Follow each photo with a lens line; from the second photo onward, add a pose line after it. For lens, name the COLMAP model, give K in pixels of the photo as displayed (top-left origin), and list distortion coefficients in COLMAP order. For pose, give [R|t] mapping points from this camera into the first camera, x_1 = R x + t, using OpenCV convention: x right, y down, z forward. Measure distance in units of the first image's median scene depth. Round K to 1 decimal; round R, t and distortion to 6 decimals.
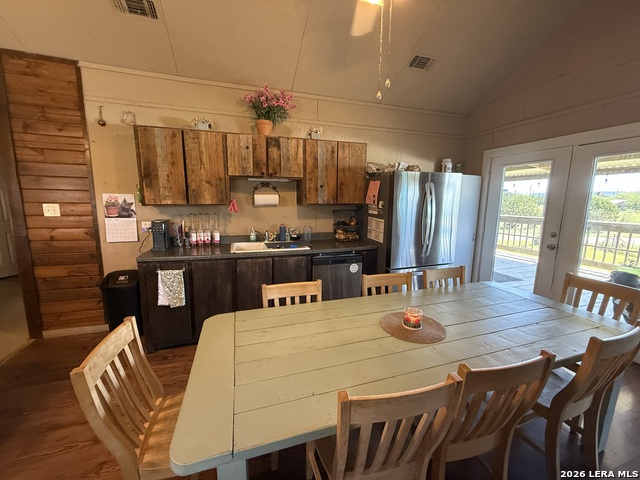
lens RADIAL K [[254.9, 0, 319.6], [0, 254.9, 238.3], [0, 0, 1]] dist [-0.004360, 0.000914]
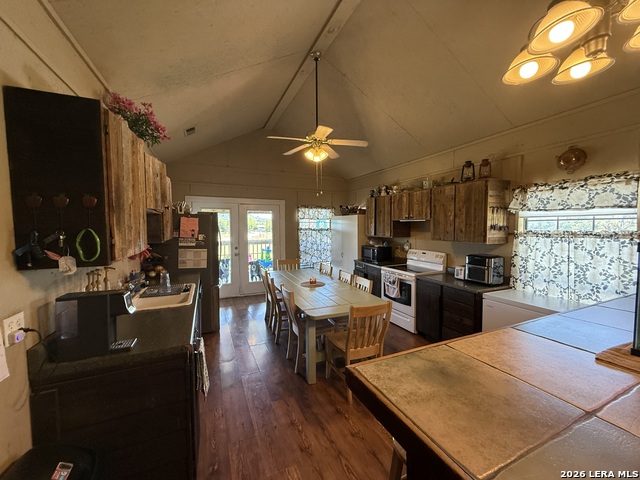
lens RADIAL K [[254.9, 0, 317.5], [0, 254.9, 239.4], [0, 0, 1]] dist [-0.004360, 0.000914]
pose [[-0.093037, -0.061384, 0.993769, -1.026365], [0.150977, 0.985687, 0.075019, -0.127979], [-0.984149, 0.157016, -0.082437, 0.544412]]
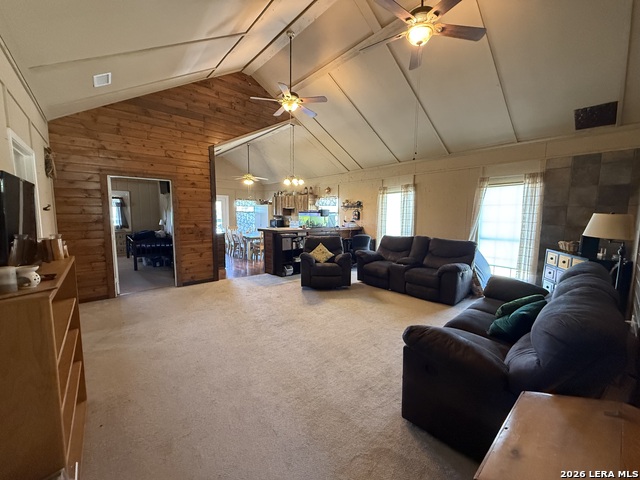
lens RADIAL K [[254.9, 0, 318.7], [0, 254.9, 239.0], [0, 0, 1]] dist [-0.004360, 0.000914]
pose [[-0.387919, -0.105464, 0.915640, -2.918314], [0.120072, 0.979184, 0.163653, -0.150371], [-0.913839, 0.173427, -0.367181, 0.849886]]
